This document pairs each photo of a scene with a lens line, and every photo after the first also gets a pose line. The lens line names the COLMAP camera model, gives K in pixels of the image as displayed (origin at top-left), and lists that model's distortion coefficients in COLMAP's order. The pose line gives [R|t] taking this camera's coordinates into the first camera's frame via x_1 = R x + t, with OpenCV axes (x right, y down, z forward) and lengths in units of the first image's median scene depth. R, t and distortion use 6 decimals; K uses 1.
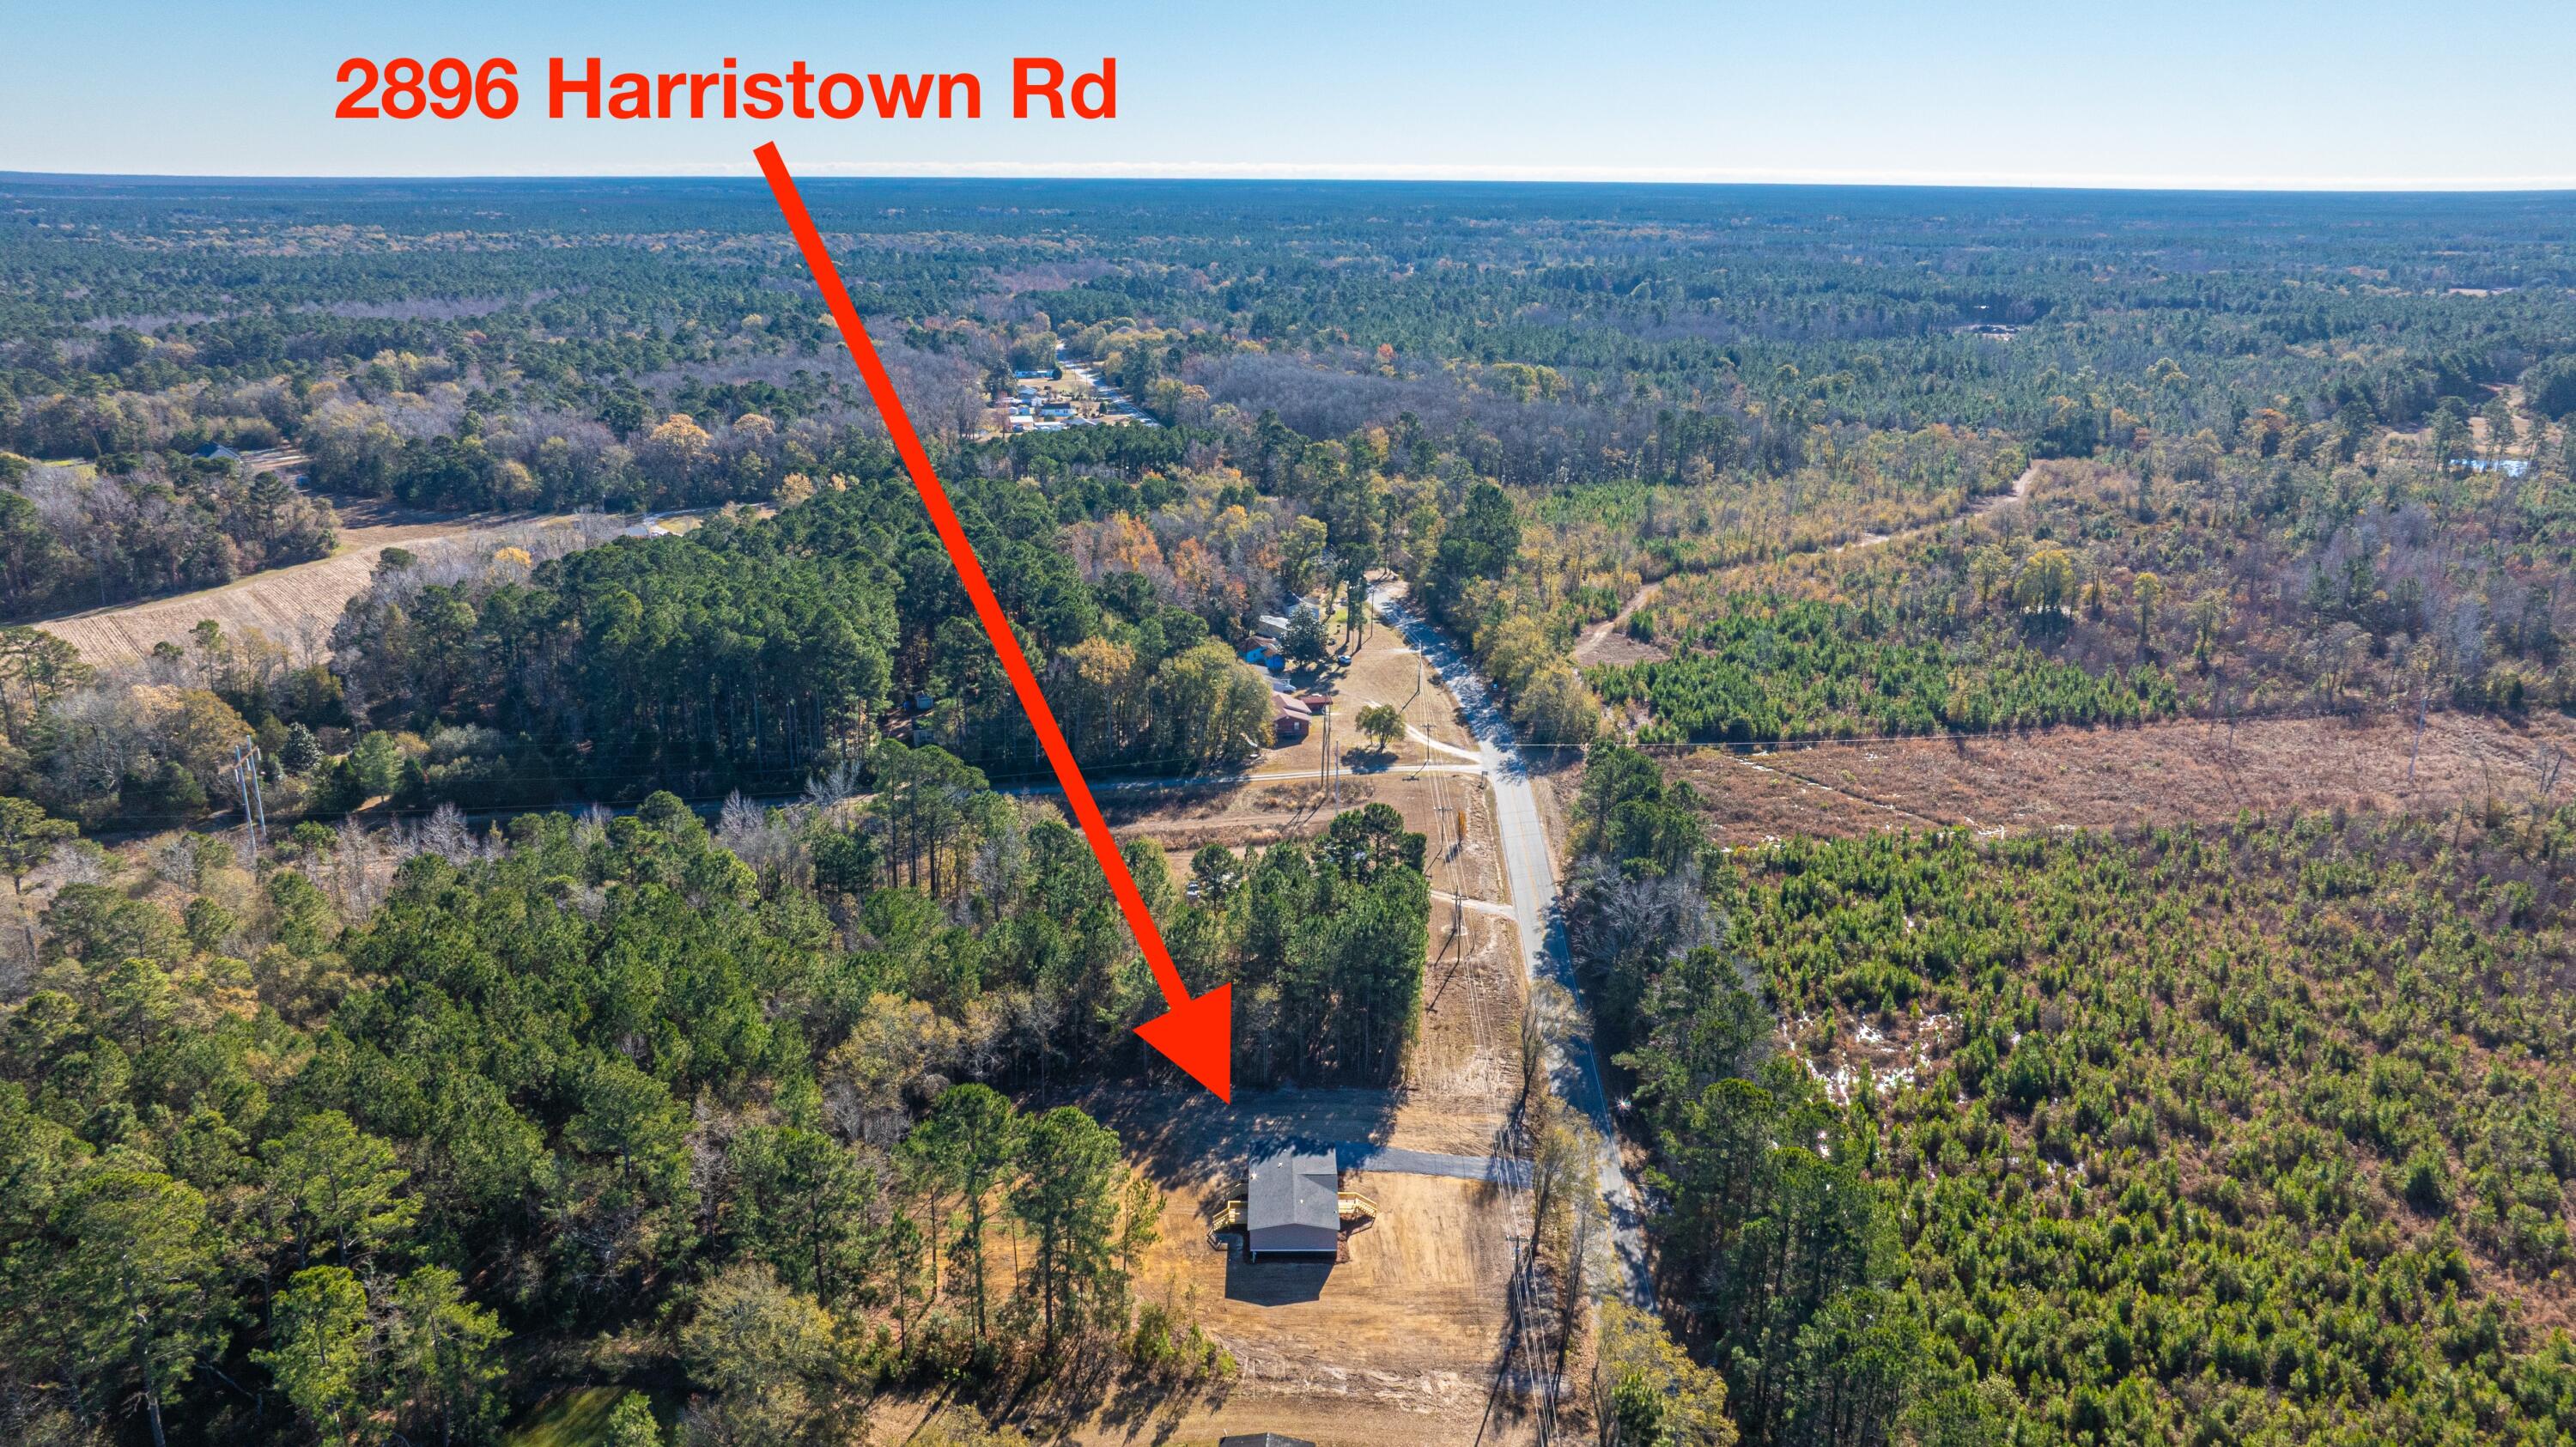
lens RADIAL K [[1812.9, 0, 1288.0], [0, 1812.9, 723.5], [0, 0, 1]] dist [-0.014282, 0.002017]
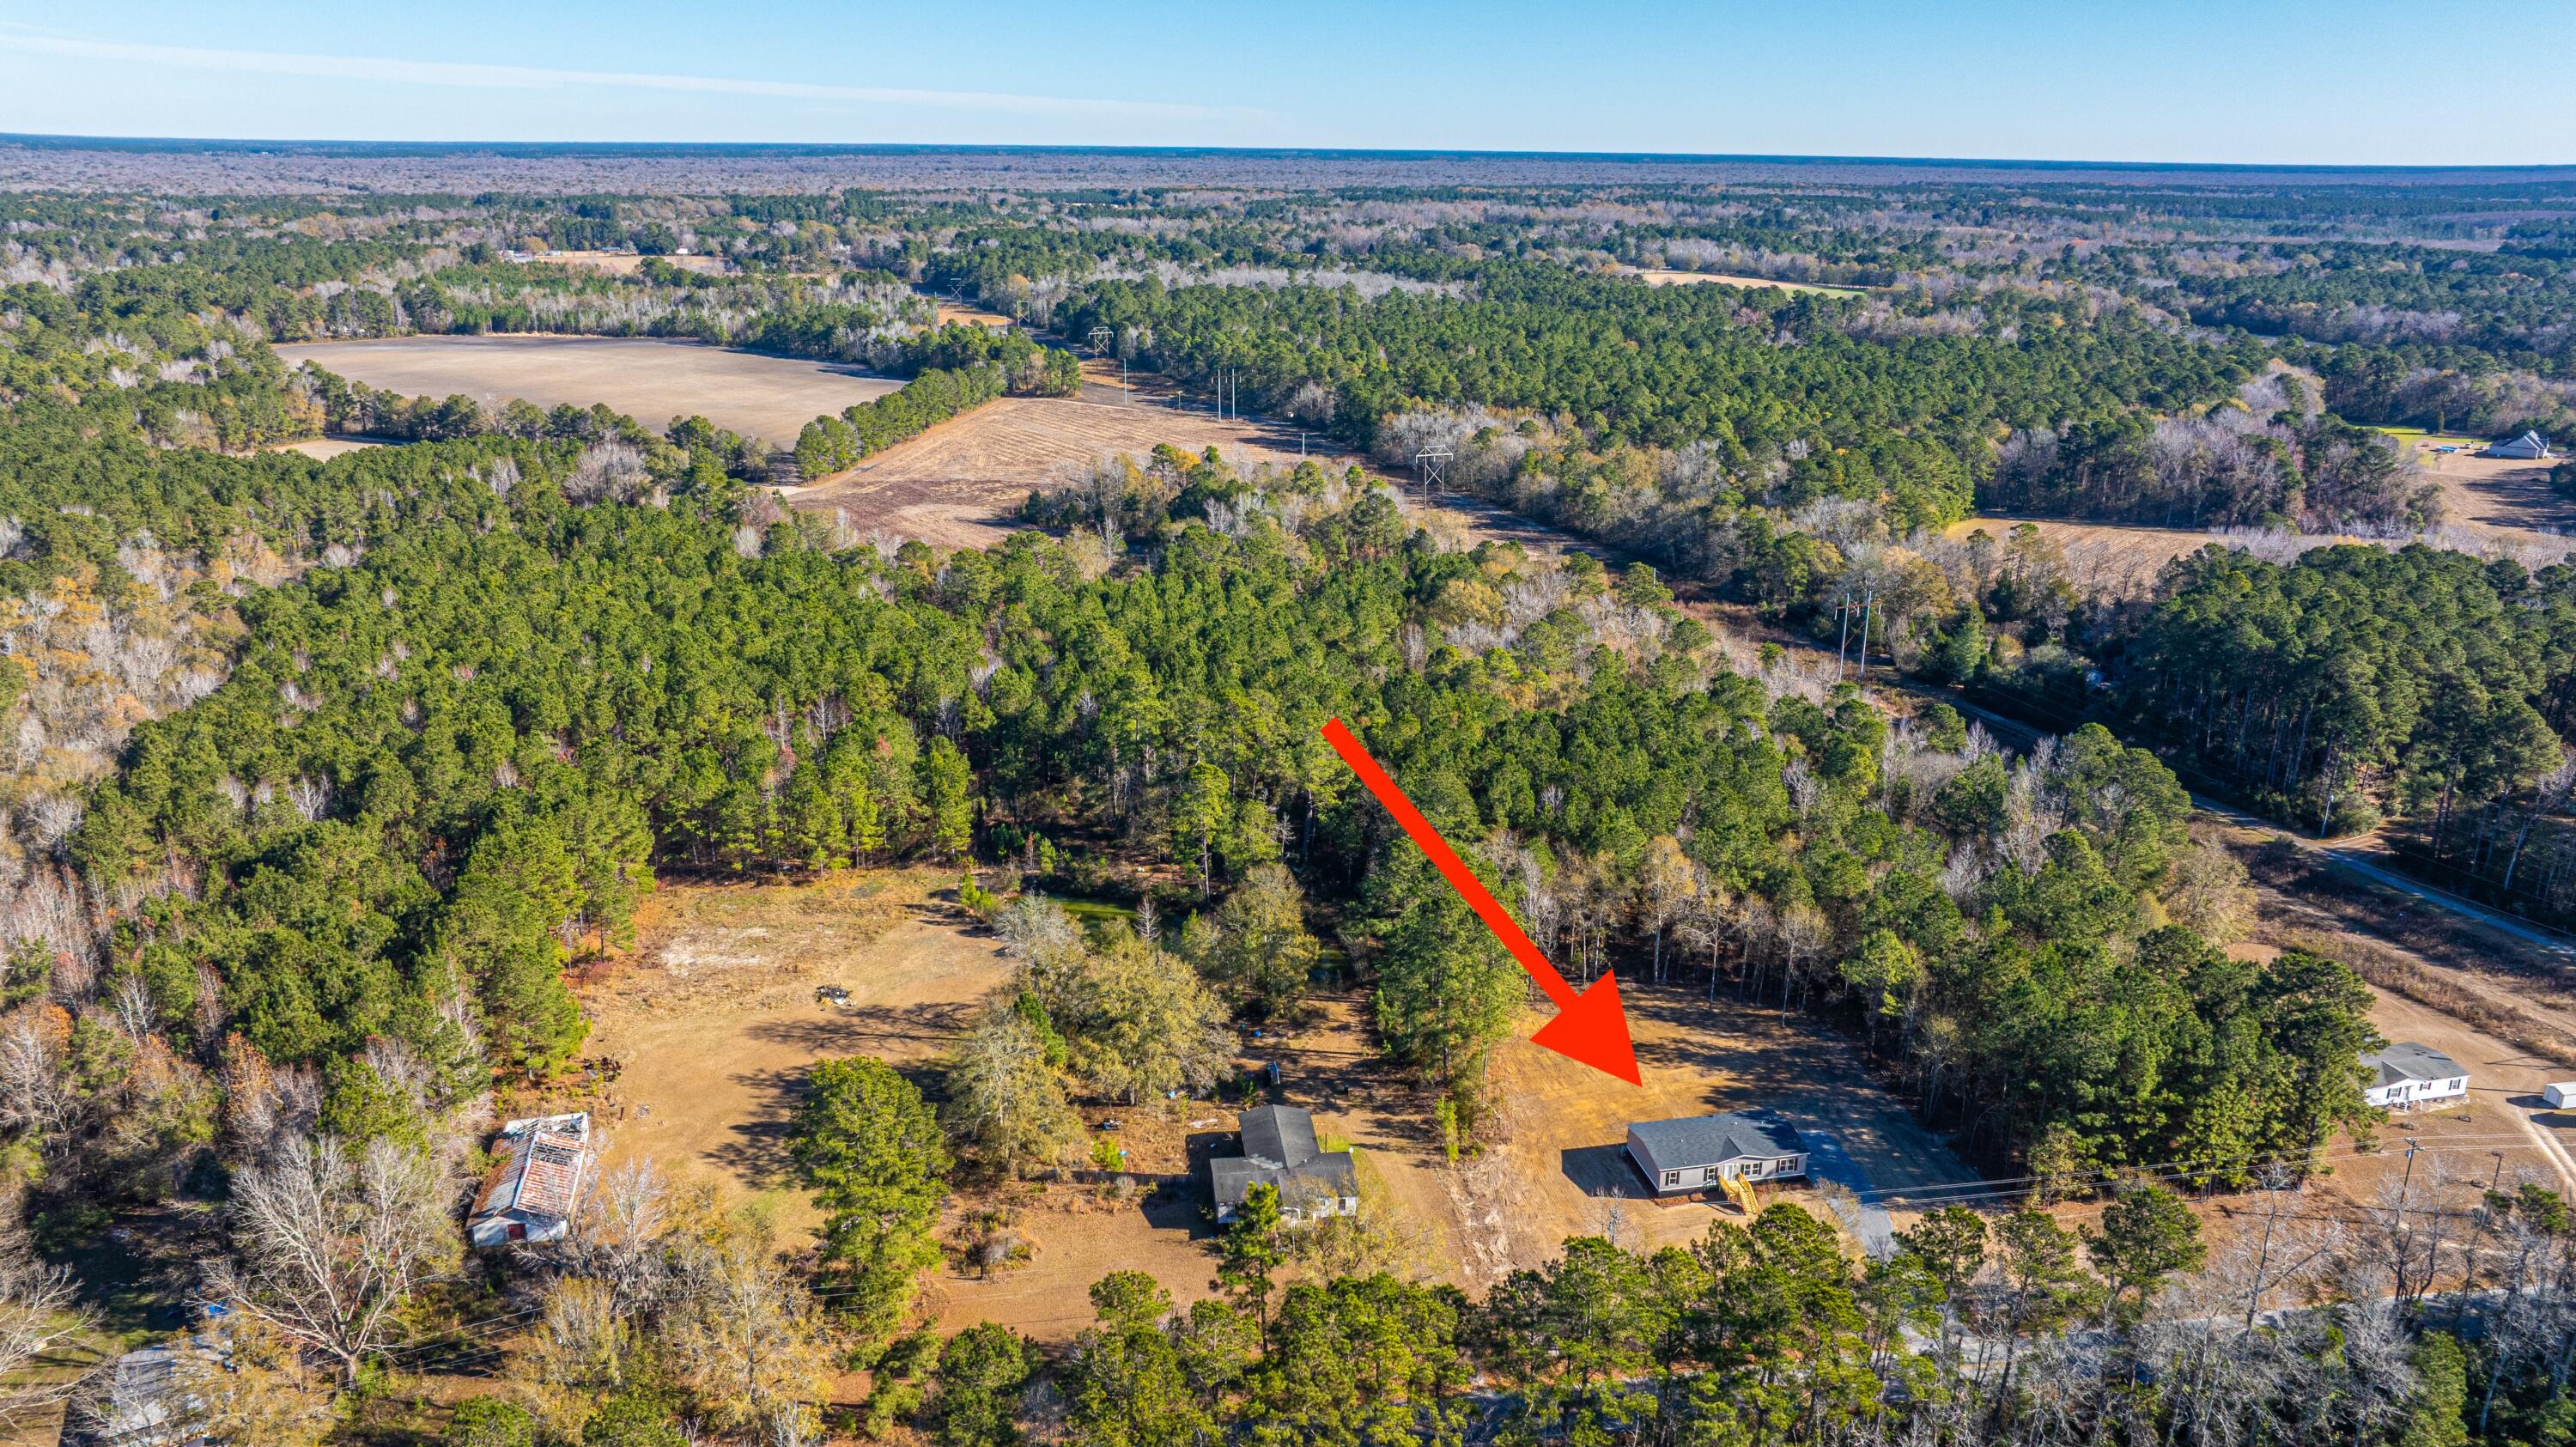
lens RADIAL K [[1800.6, 0, 1288.0], [0, 1800.6, 723.5], [0, 0, 1]] dist [-0.019813, 0.001216]
pose [[0.193745, 0.298093, -0.934668, 0.496448], [-0.295205, 0.926279, 0.234225, -0.074108], [0.935584, 0.230538, 0.267461, 0.276653]]
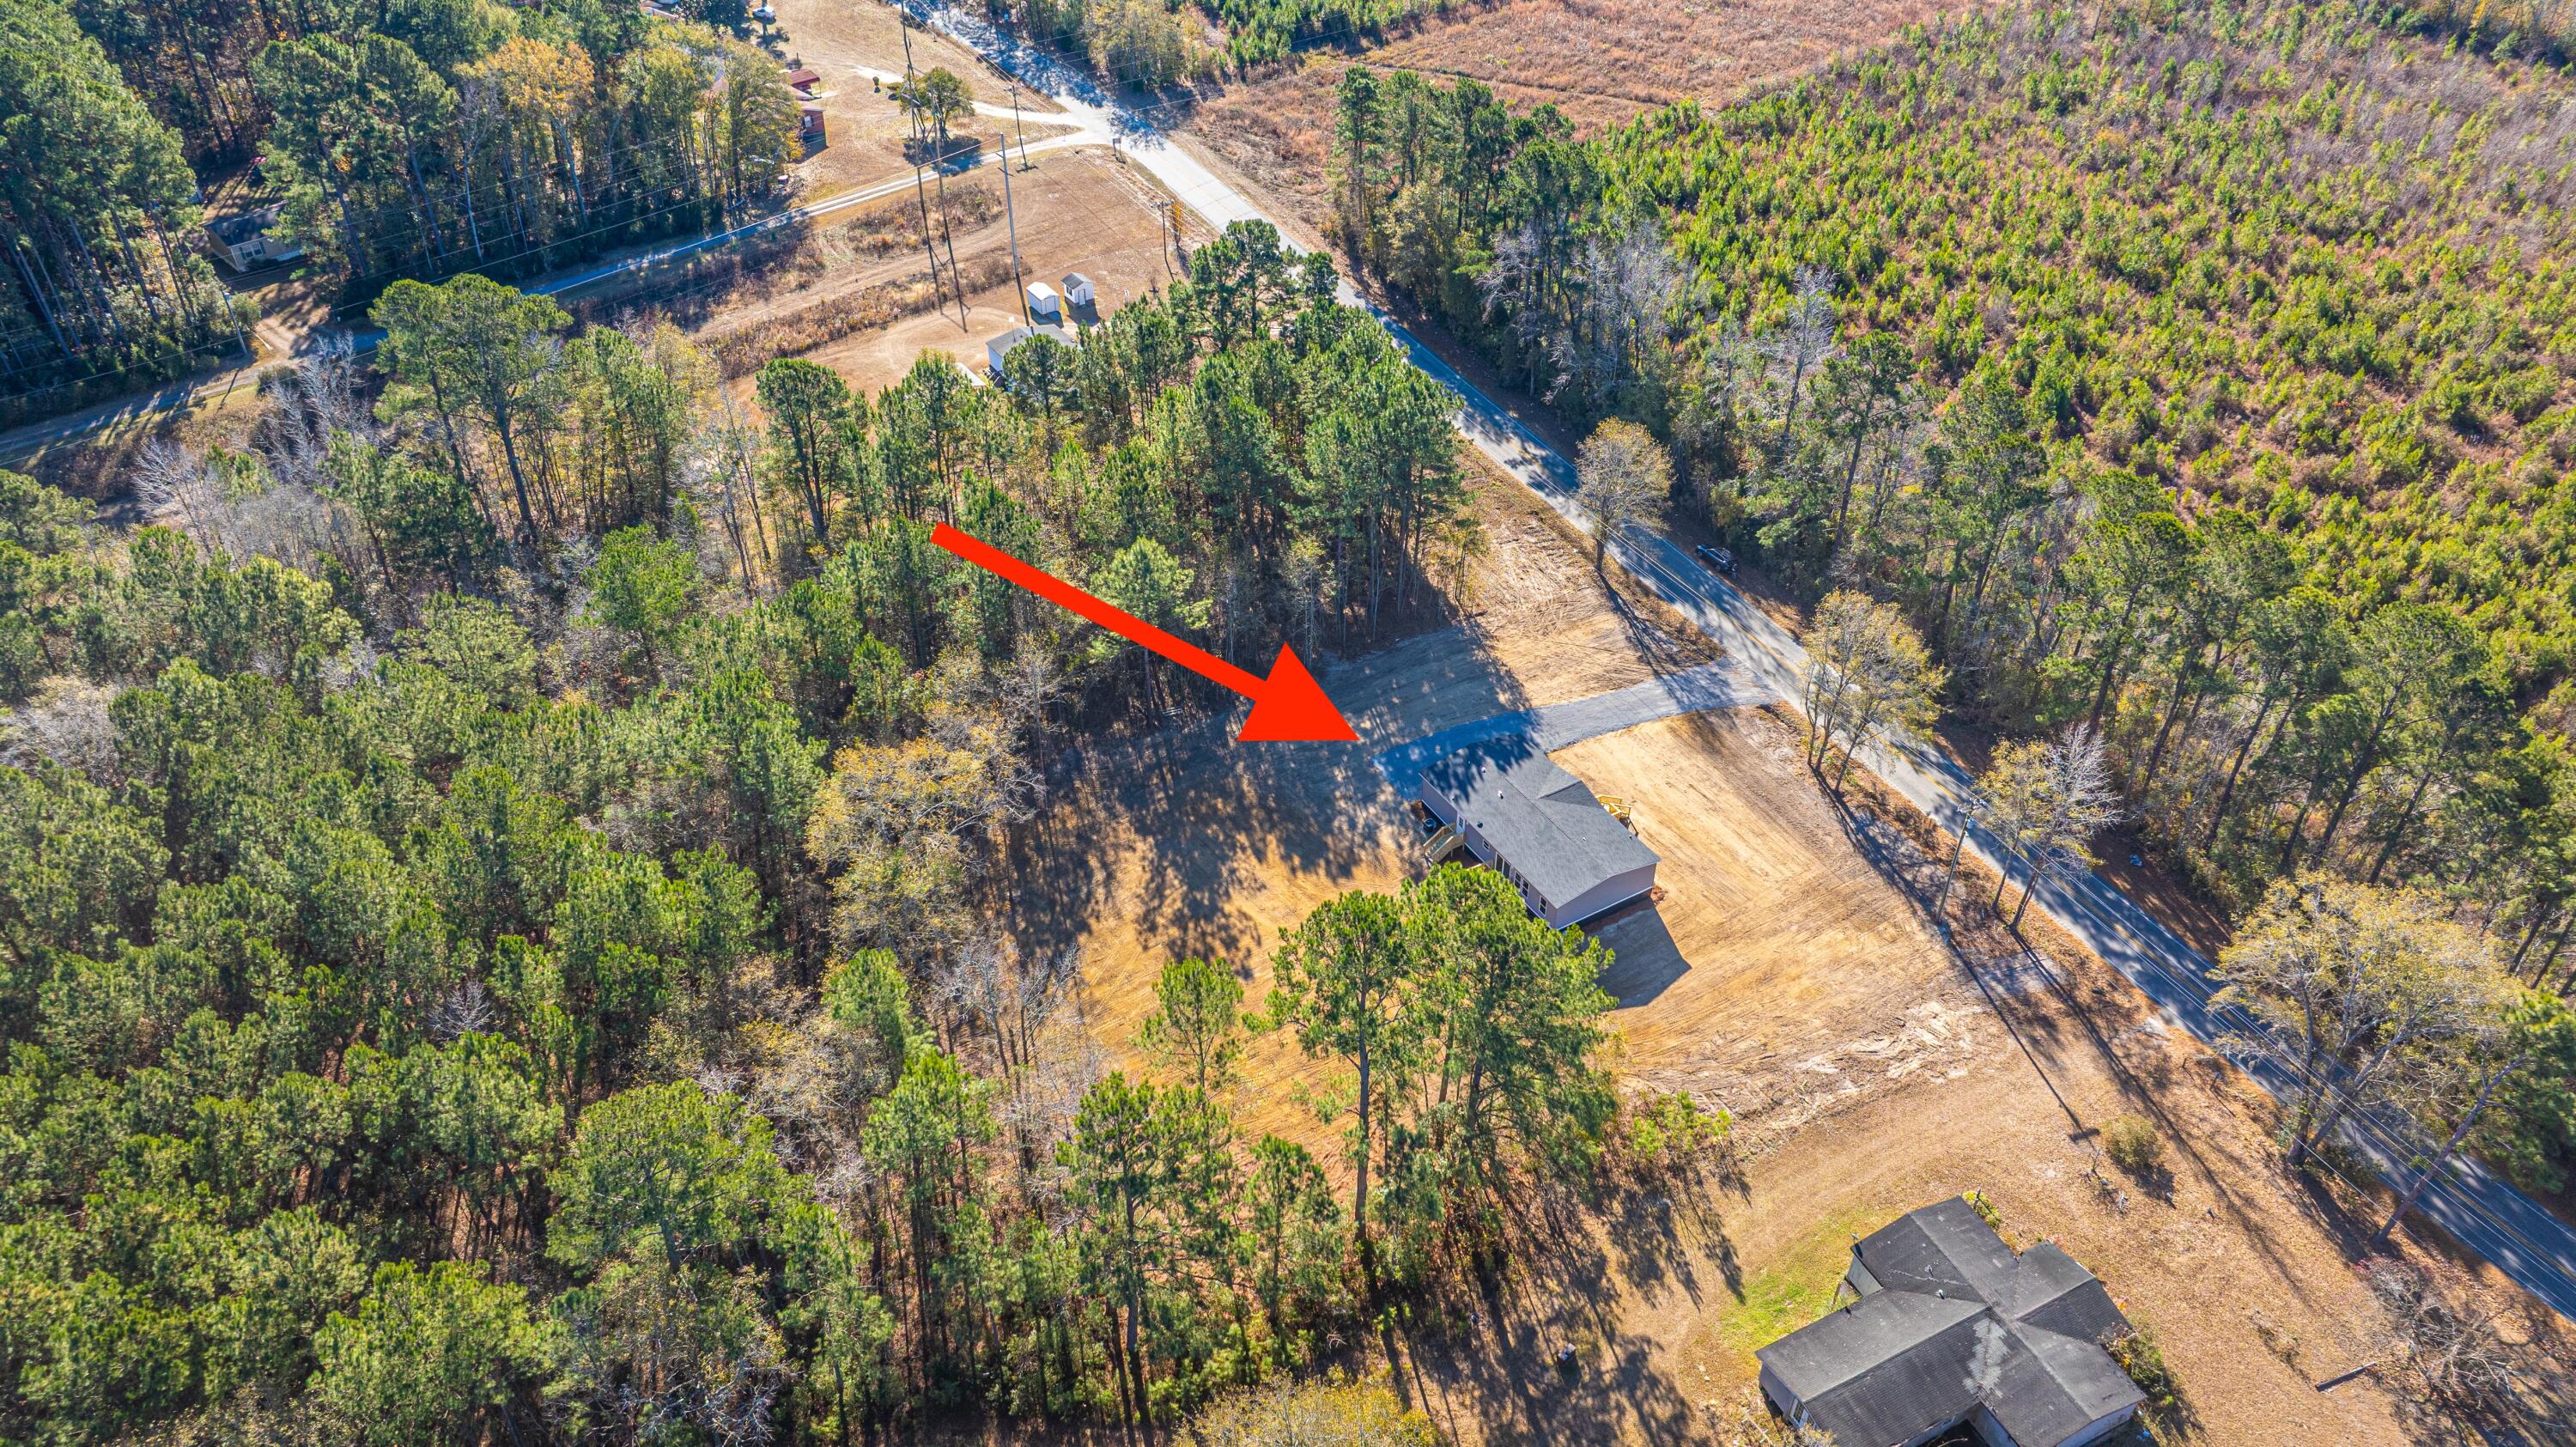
lens RADIAL K [[1800.6, 0, 1288.0], [0, 1800.6, 723.5], [0, 0, 1]] dist [-0.019813, 0.001216]
pose [[0.859692, -0.319338, 0.398689, -0.206986], [0.151649, 0.904866, 0.397770, -0.039914], [-0.487783, -0.281499, 0.826333, 0.294758]]
